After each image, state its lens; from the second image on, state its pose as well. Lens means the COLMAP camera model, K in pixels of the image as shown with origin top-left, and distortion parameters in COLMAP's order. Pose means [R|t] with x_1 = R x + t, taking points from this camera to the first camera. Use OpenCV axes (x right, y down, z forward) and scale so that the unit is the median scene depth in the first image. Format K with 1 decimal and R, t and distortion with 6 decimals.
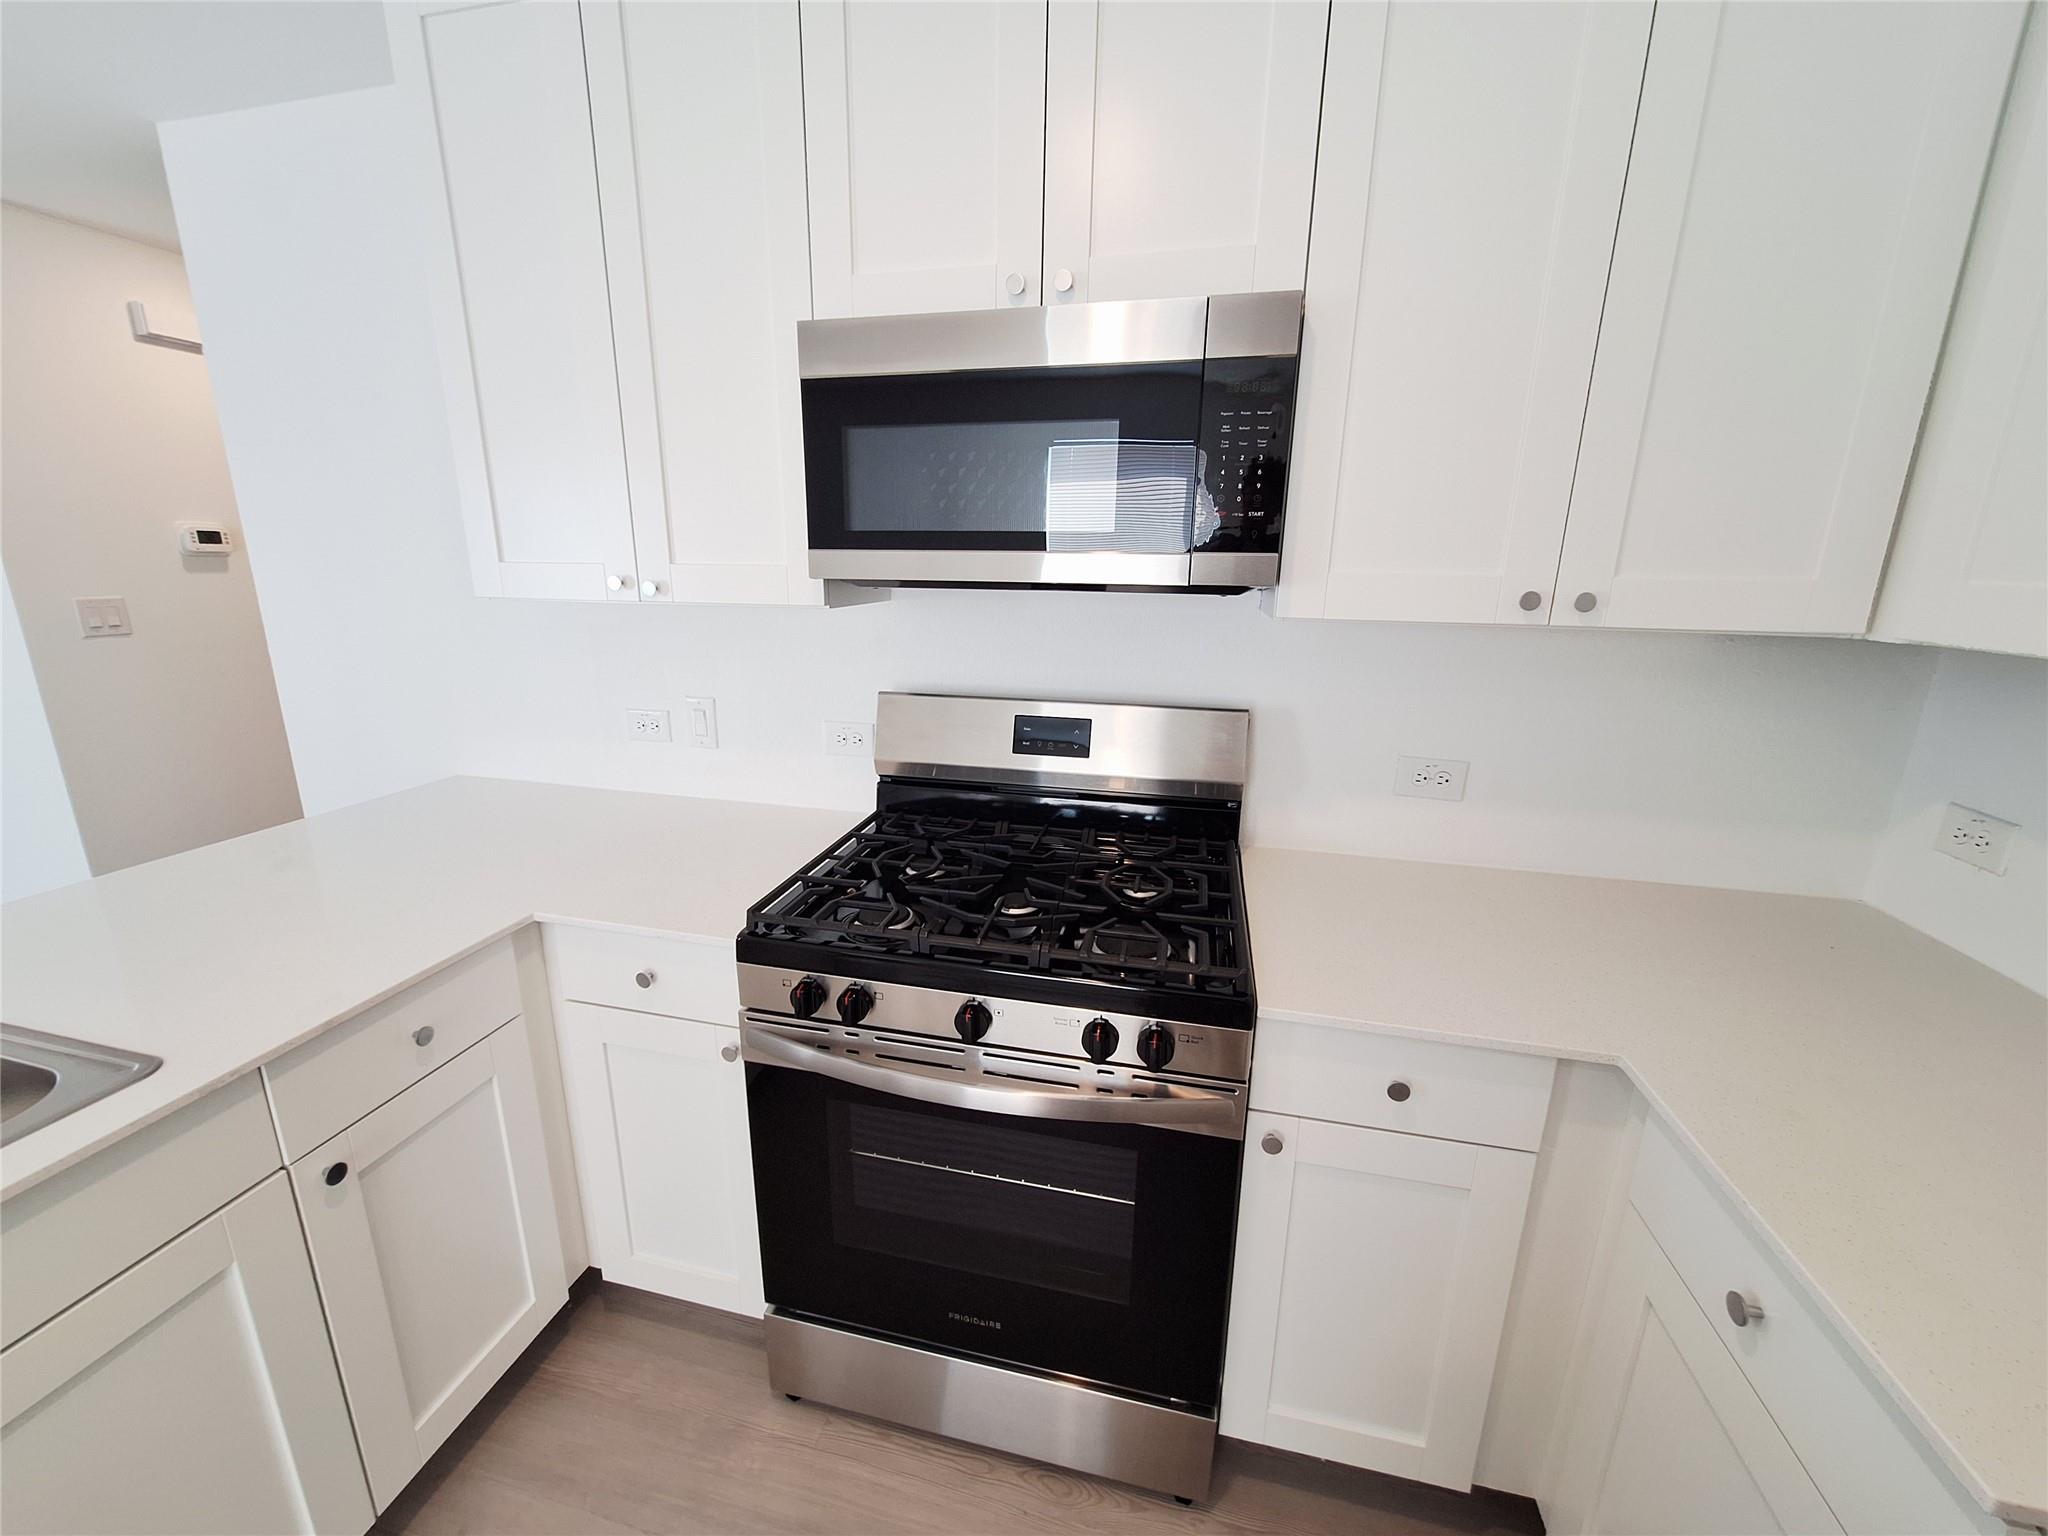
lens RADIAL K [[802.2, 0, 1010.4], [0, 802.2, 759.8], [0, 0, 1]] dist [-0.003998, 0.001257]
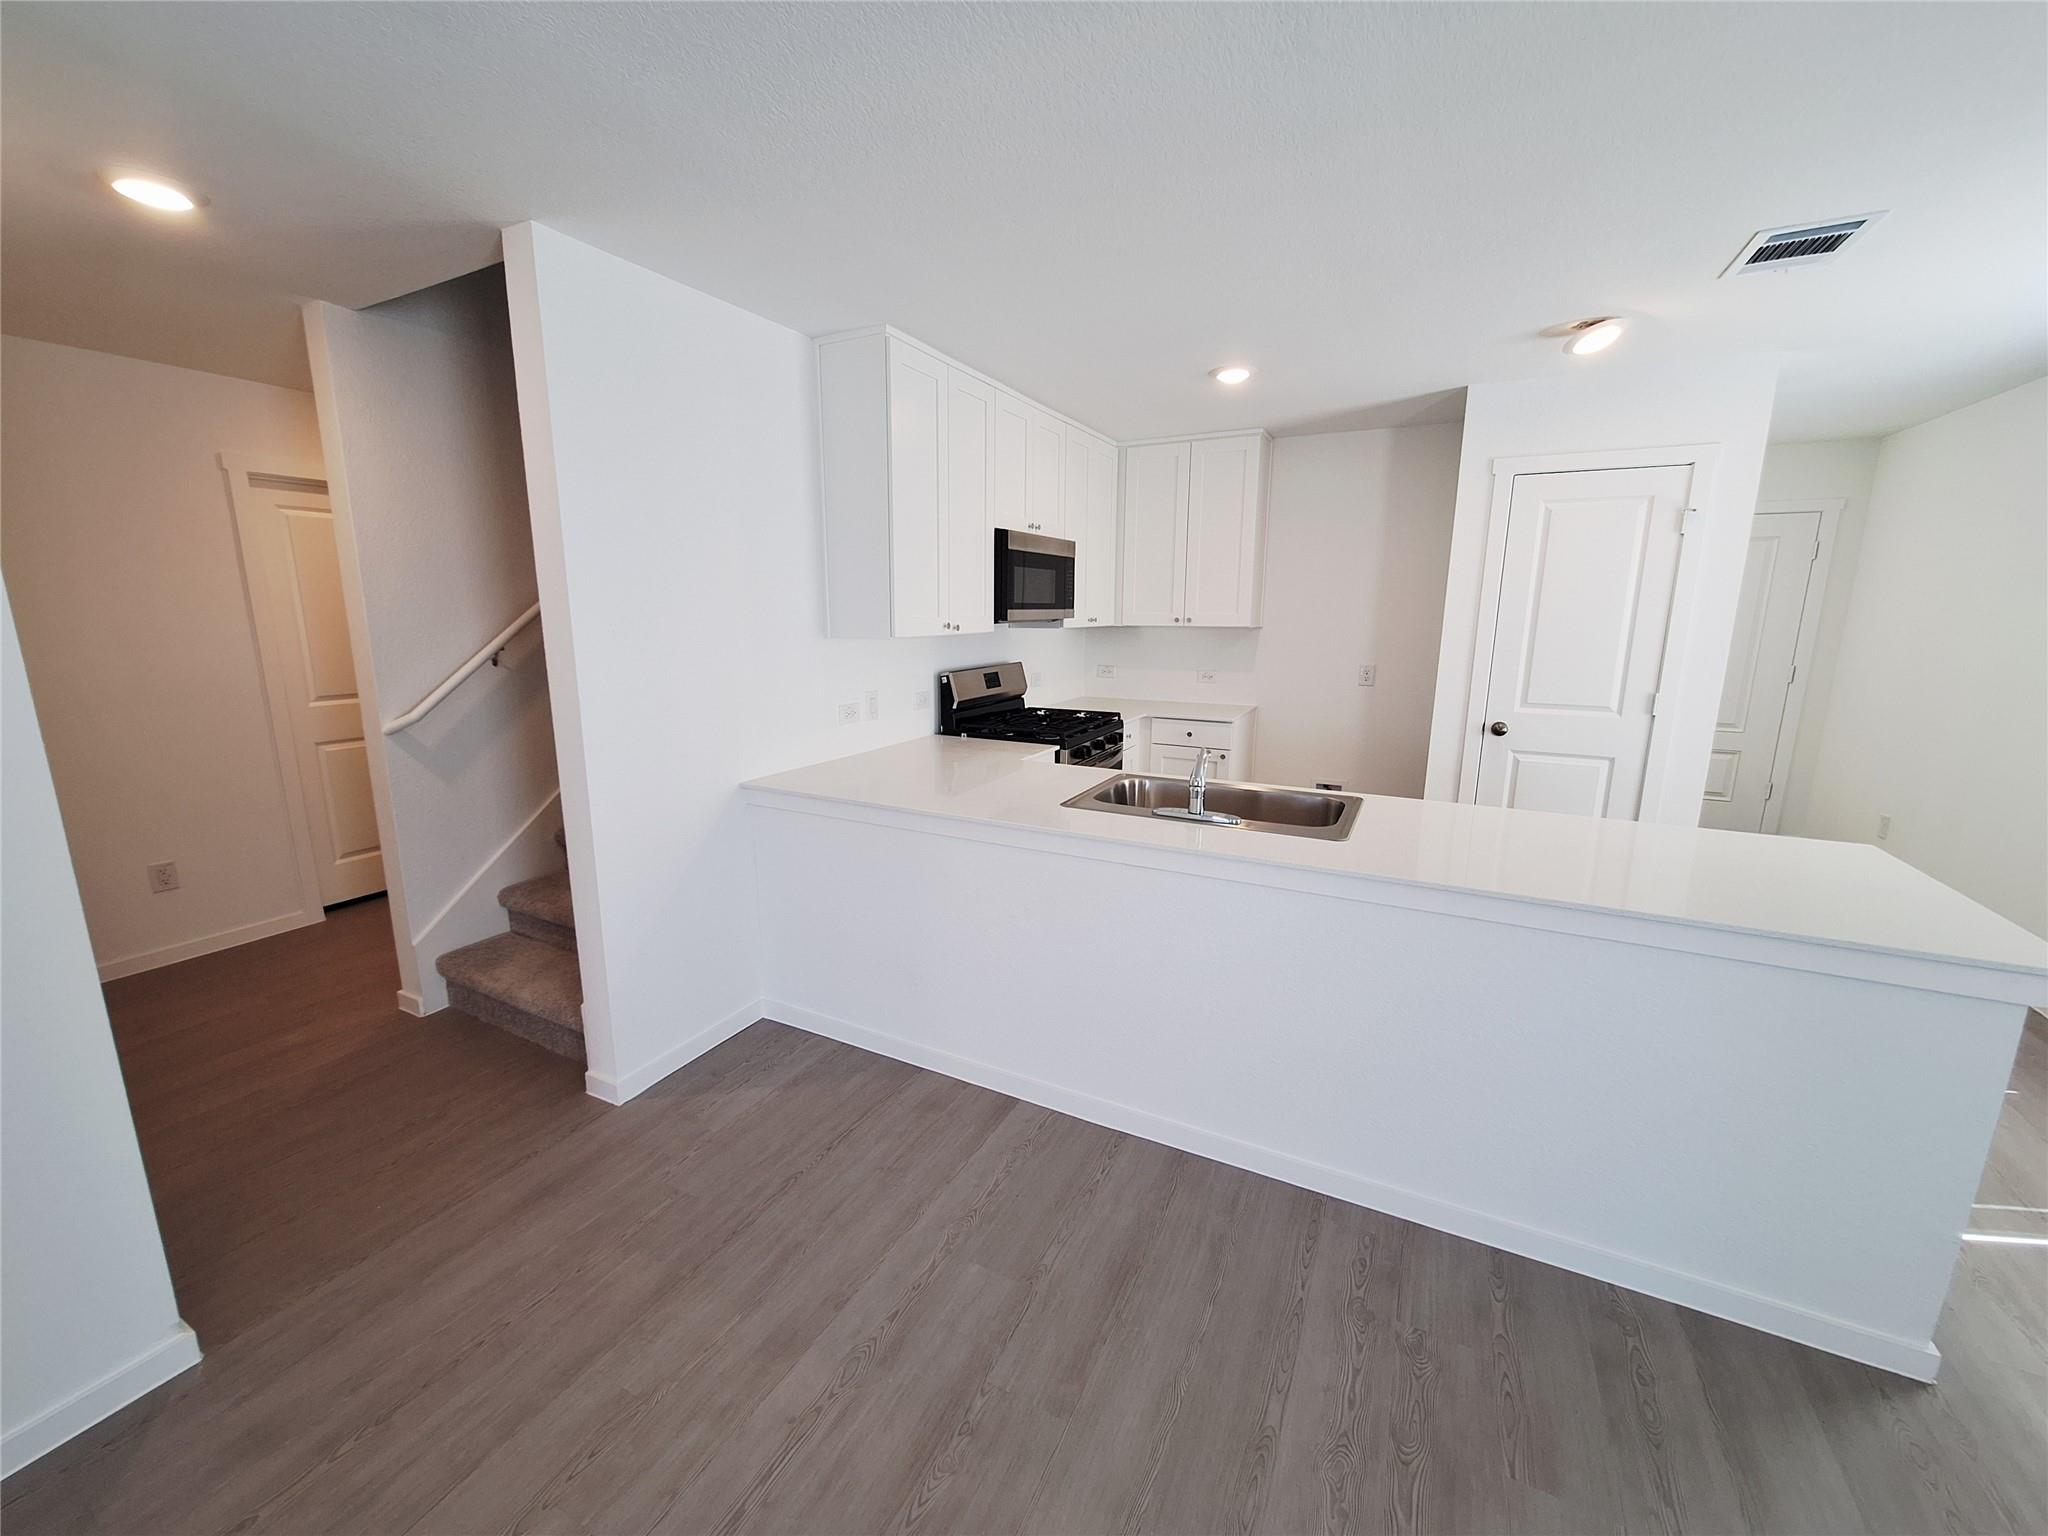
lens RADIAL K [[802.2, 0, 998.8], [0, 802.2, 761.7], [0, 0, 1]] dist [-0.003998, 0.001257]
pose [[0.248063, -0.195401, 0.948833, -2.046196], [0.235423, 0.962244, 0.136614, -0.102316], [-0.939703, 0.189488, 0.284699, 0.248334]]
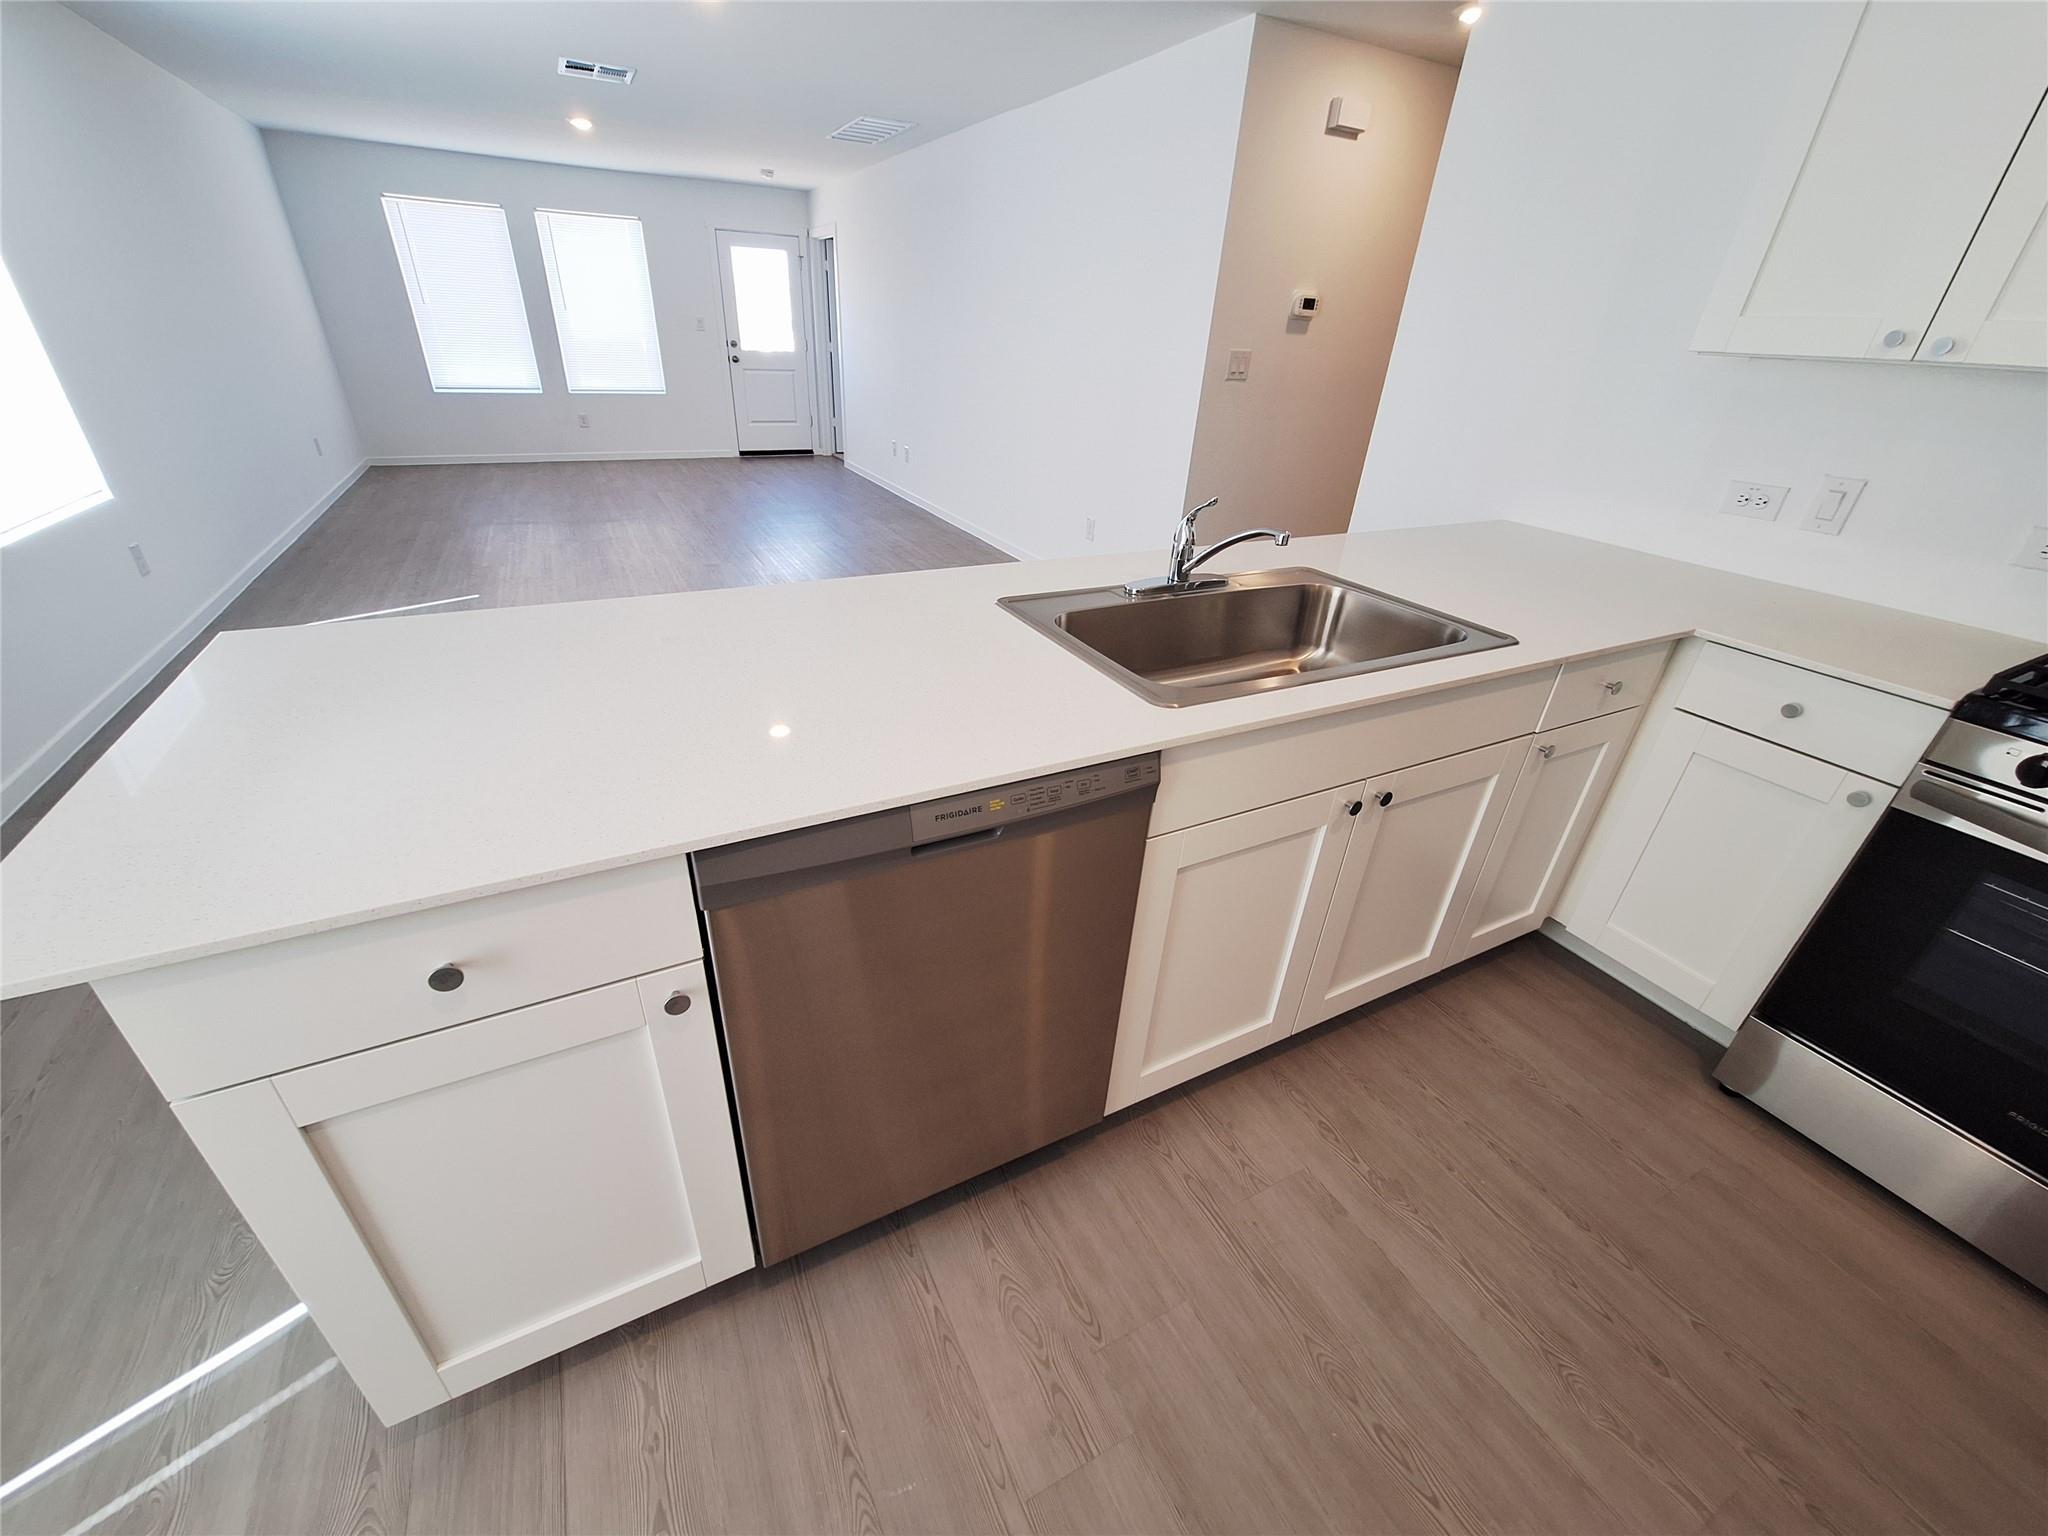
lens RADIAL K [[802.2, 0, 1000.4], [0, 802.2, 762.4], [0, 0, 1]] dist [-0.003998, 0.001257]
pose [[0.654948, 0.375037, -0.656041, -0.298804], [-0.217338, 0.924959, 0.311792, 0.165214], [0.723745, -0.061625, 0.687310, -0.436939]]
